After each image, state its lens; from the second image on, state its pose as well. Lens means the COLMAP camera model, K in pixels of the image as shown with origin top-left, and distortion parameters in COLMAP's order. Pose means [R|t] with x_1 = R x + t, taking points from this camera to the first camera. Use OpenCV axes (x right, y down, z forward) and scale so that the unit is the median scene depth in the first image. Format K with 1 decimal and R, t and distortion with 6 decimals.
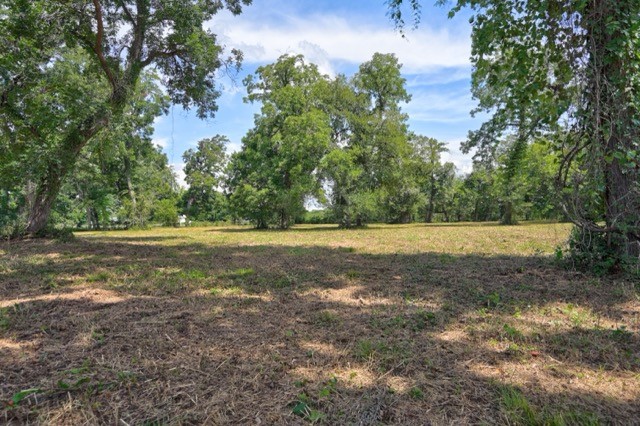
lens RADIAL K [[387.9, 0, 320.0], [0, 387.9, 213.0], [0, 0, 1]] dist [0.000202, -0.000355]
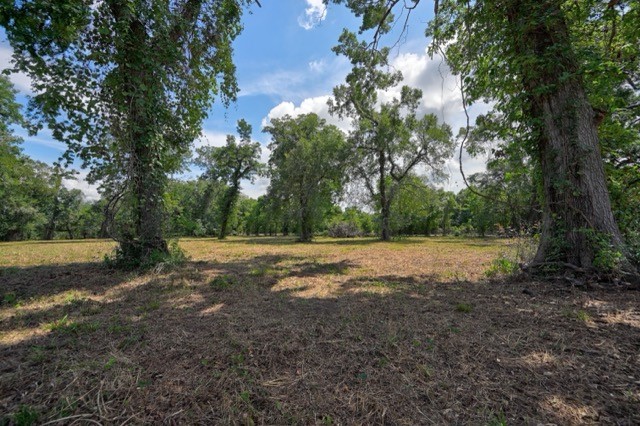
lens RADIAL K [[248.4, 0, 322.3], [0, 248.4, 213.7], [0, 0, 1]] dist [-0.005839, -0.000228]
pose [[0.460040, 0.074413, 0.884775, 0.019429], [-0.008170, 0.996794, -0.079586, -0.000436], [-0.887861, 0.029384, 0.459173, -0.034810]]
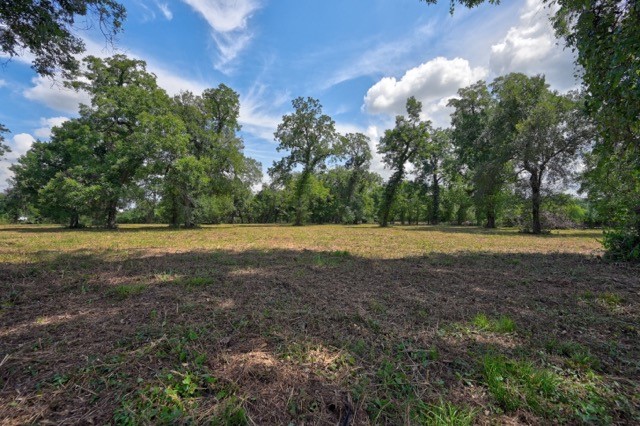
lens RADIAL K [[260.3, 0, 320.0], [0, 260.3, 213.0], [0, 0, 1]] dist [-0.001445, -0.000362]
pose [[0.768695, 0.038663, 0.638445, -0.103043], [-0.028638, 0.999251, -0.026032, 0.003871], [-0.638974, 0.001727, 0.769227, 0.147908]]
